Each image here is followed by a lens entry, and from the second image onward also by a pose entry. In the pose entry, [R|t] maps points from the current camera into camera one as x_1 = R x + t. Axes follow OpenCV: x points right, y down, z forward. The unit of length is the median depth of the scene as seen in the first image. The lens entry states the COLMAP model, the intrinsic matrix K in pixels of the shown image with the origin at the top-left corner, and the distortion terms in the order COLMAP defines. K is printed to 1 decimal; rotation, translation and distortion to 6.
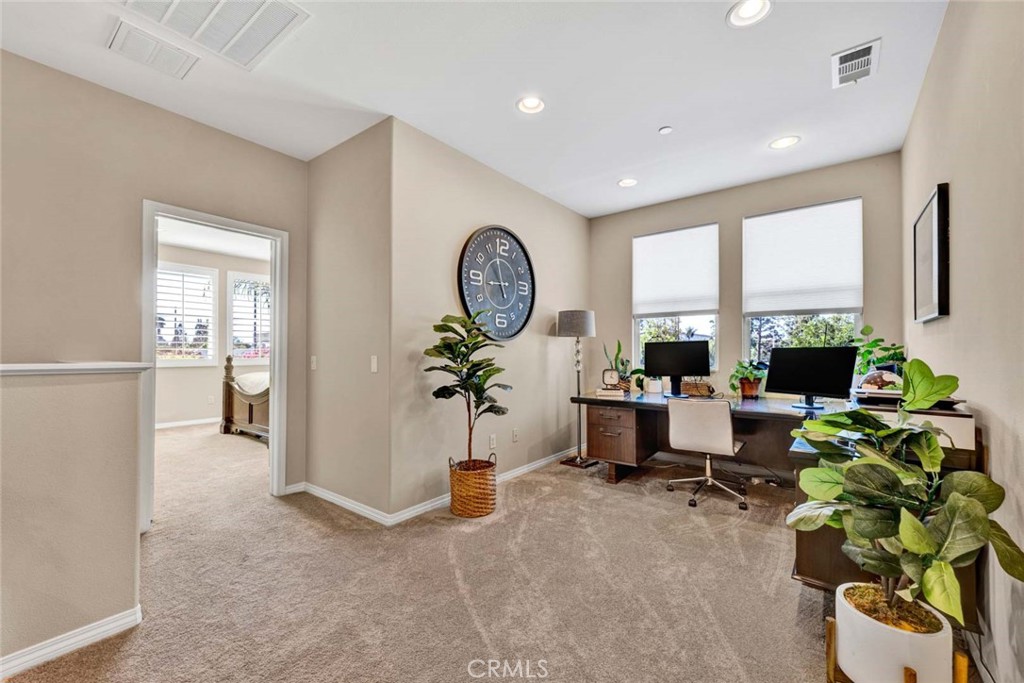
lens RADIAL K [[413.6, 0, 512.0], [0, 413.6, 341.5], [0, 0, 1]] dist [0.021839, 0.000012]
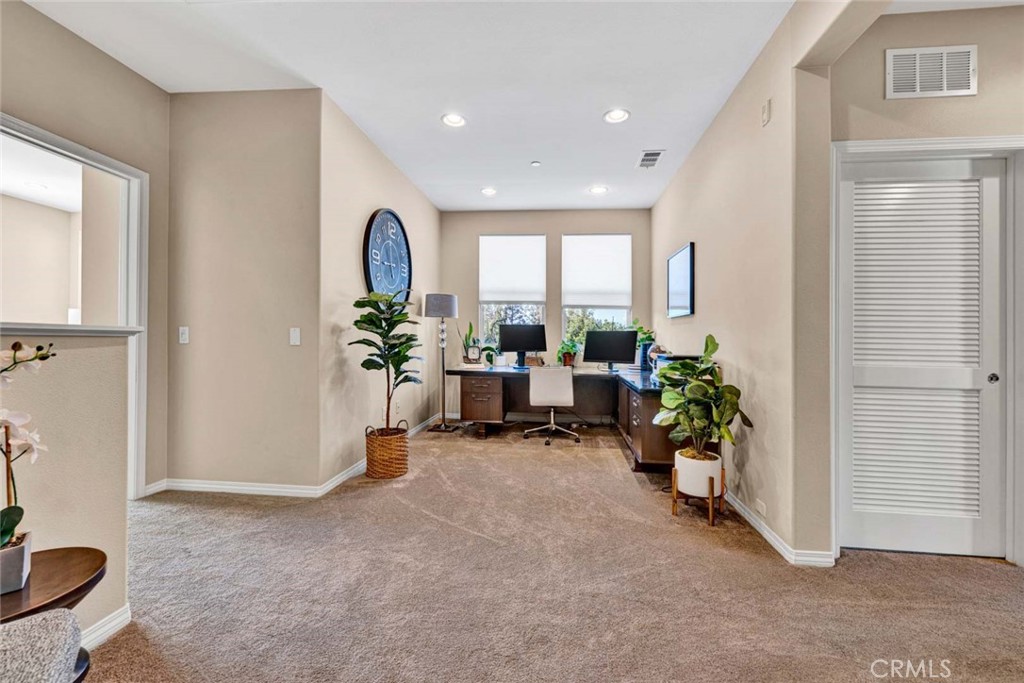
lens RADIAL K [[425.1, 0, 514.1], [0, 425.1, 325.4], [0, 0, 1]] dist [0.070302, 0.000072]
pose [[0.848228, 0.031280, 0.528706, -0.398218], [-0.031633, 0.999464, -0.008382, 0.018143], [-0.528685, -0.009614, 0.848763, -0.120828]]
